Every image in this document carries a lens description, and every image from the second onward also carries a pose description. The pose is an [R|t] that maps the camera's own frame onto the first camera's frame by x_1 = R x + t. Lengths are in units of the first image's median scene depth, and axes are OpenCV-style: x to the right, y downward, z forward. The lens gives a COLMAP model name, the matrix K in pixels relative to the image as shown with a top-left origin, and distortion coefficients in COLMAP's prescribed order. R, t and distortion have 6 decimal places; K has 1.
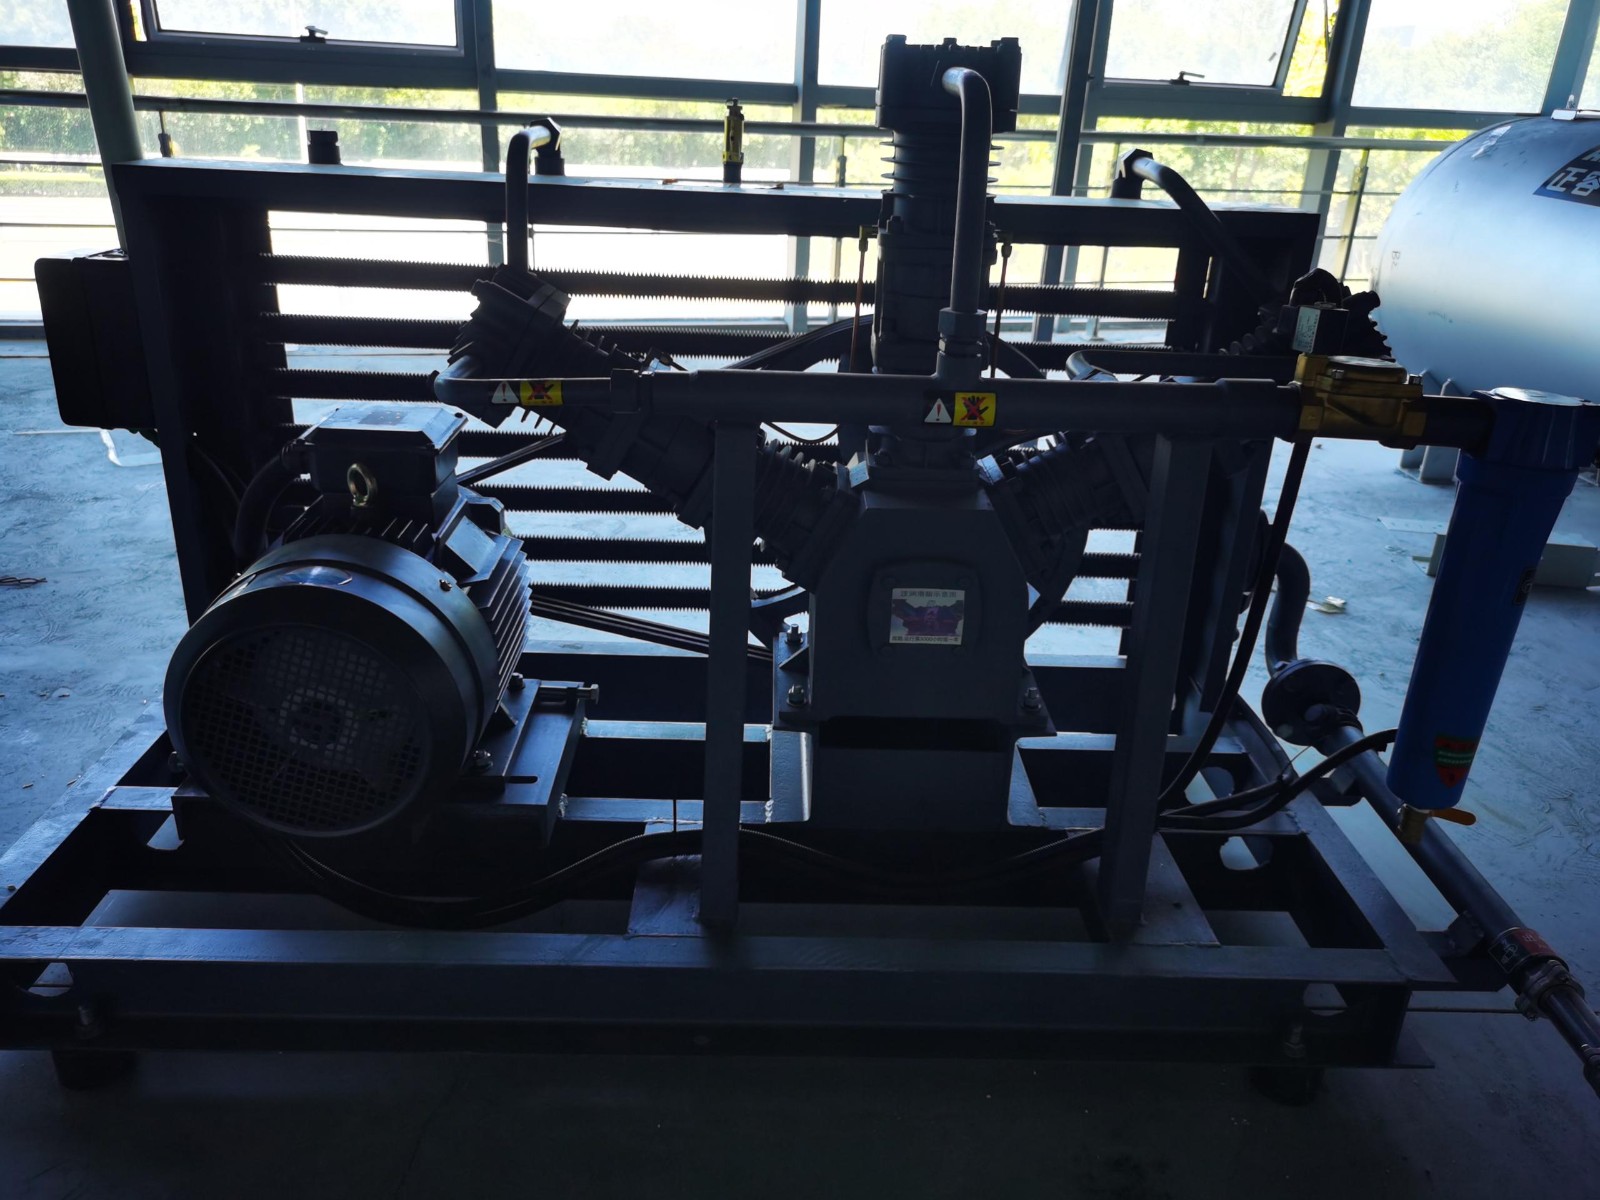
lens RADIAL K [[1256.2, 0, 802.6], [0, 1256.2, 594.5], [0, 0, 1]] dist [0.052277, -0.039919]
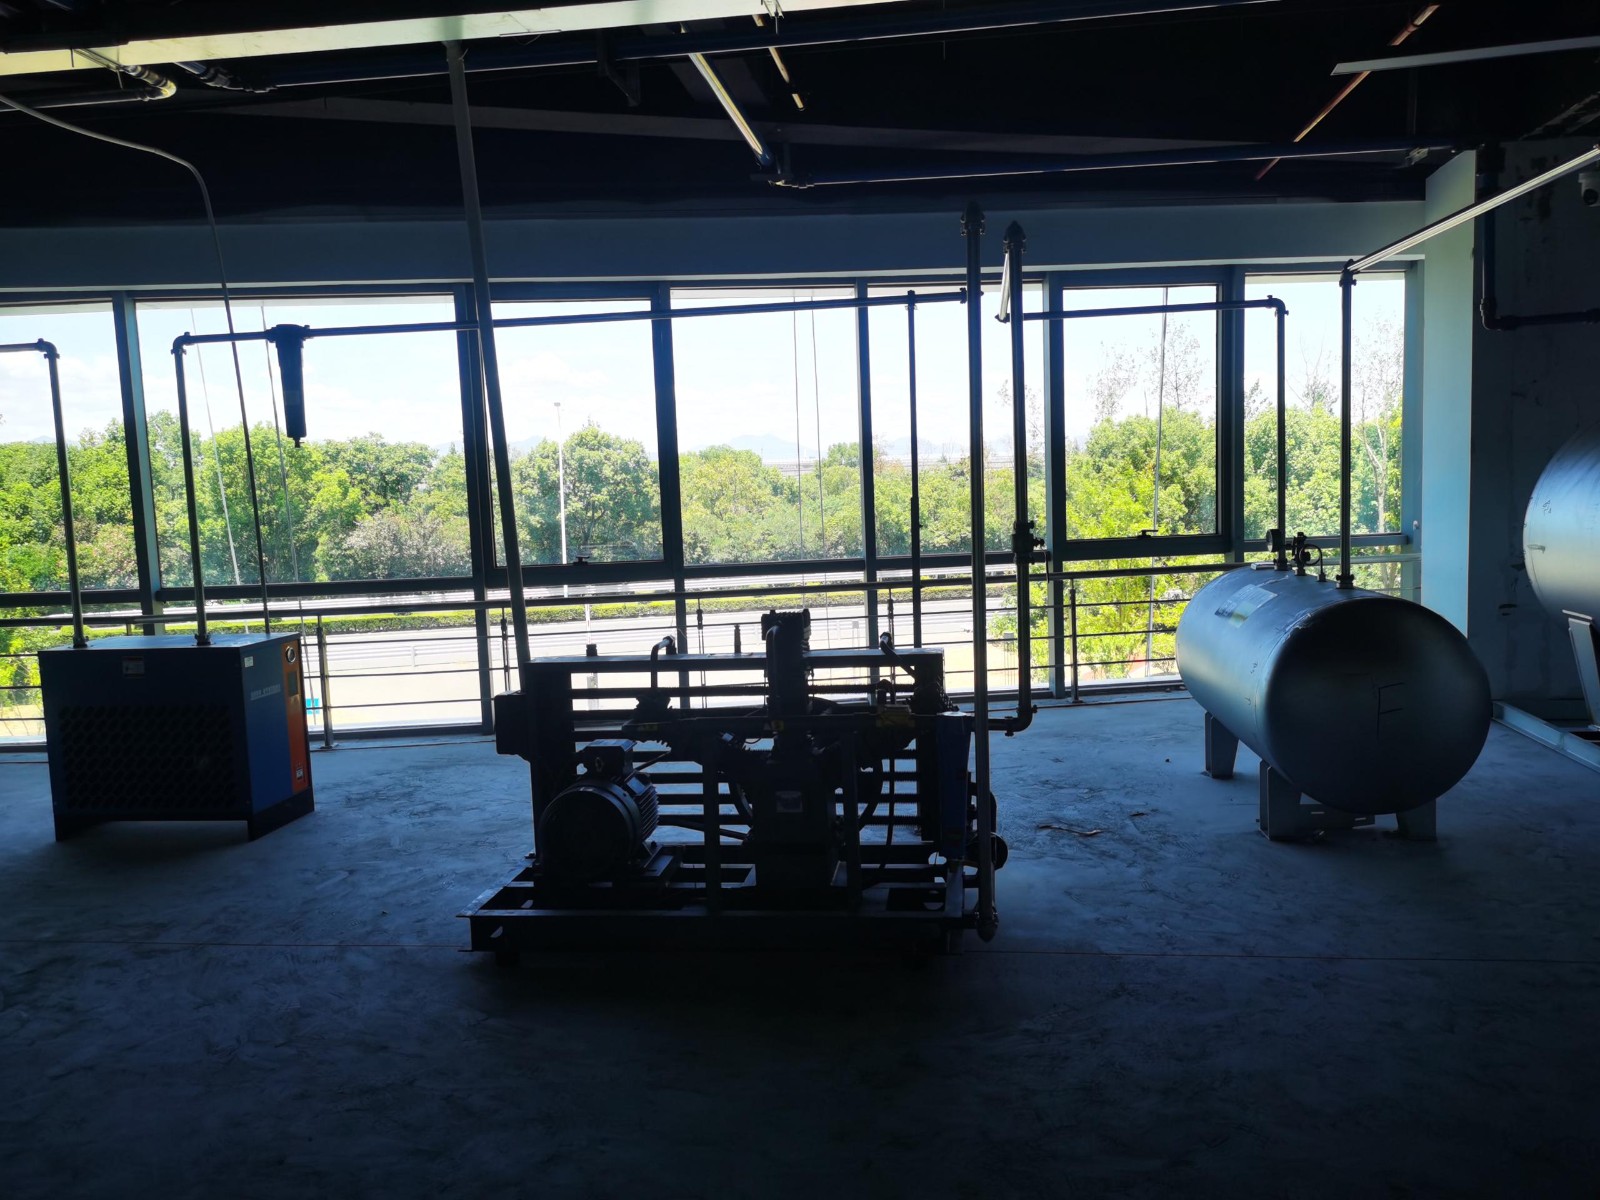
lens RADIAL K [[1256.2, 0, 797.4], [0, 1256.2, 599.9], [0, 0, 1]] dist [0.052277, -0.039919]
pose [[0.982550, -0.068161, -0.173059, 0.537469], [0.014725, 0.956018, -0.292939, 0.347239], [0.185414, 0.285279, 0.940339, -1.502880]]
